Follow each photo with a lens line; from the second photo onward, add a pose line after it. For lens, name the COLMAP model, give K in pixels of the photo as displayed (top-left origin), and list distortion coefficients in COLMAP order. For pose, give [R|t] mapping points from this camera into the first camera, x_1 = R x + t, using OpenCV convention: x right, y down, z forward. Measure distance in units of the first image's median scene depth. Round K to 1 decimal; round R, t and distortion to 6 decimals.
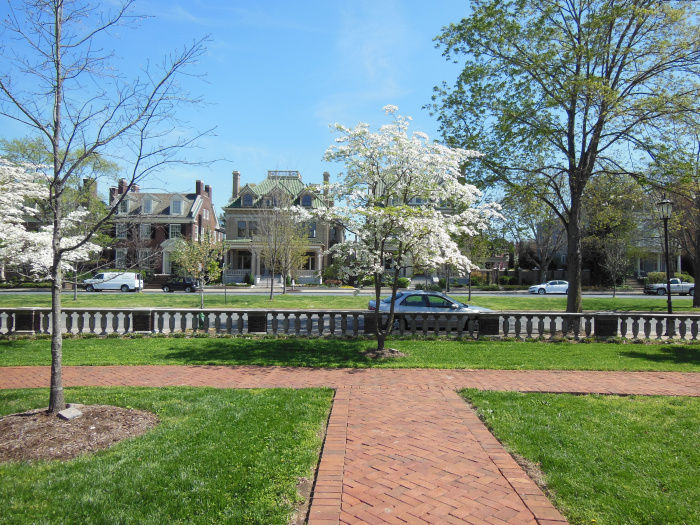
lens RADIAL K [[514.8, 0, 350.0], [0, 514.8, 262.5], [0, 0, 1]] dist [0.002370, 0.035943]
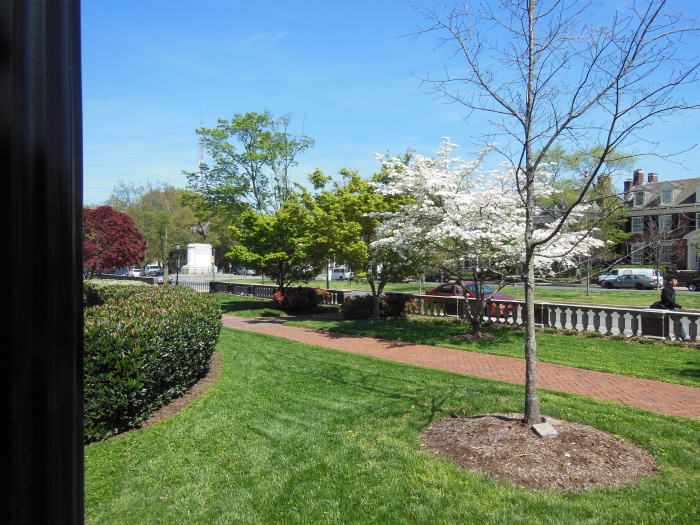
lens RADIAL K [[514.8, 0, 350.0], [0, 514.8, 262.5], [0, 0, 1]] dist [0.002370, 0.035943]
pose [[0.601694, -0.009901, -0.798666, -0.034917], [0.016133, 0.999870, -0.000241, 0.002606], [0.798564, -0.012740, 0.601775, 0.201065]]
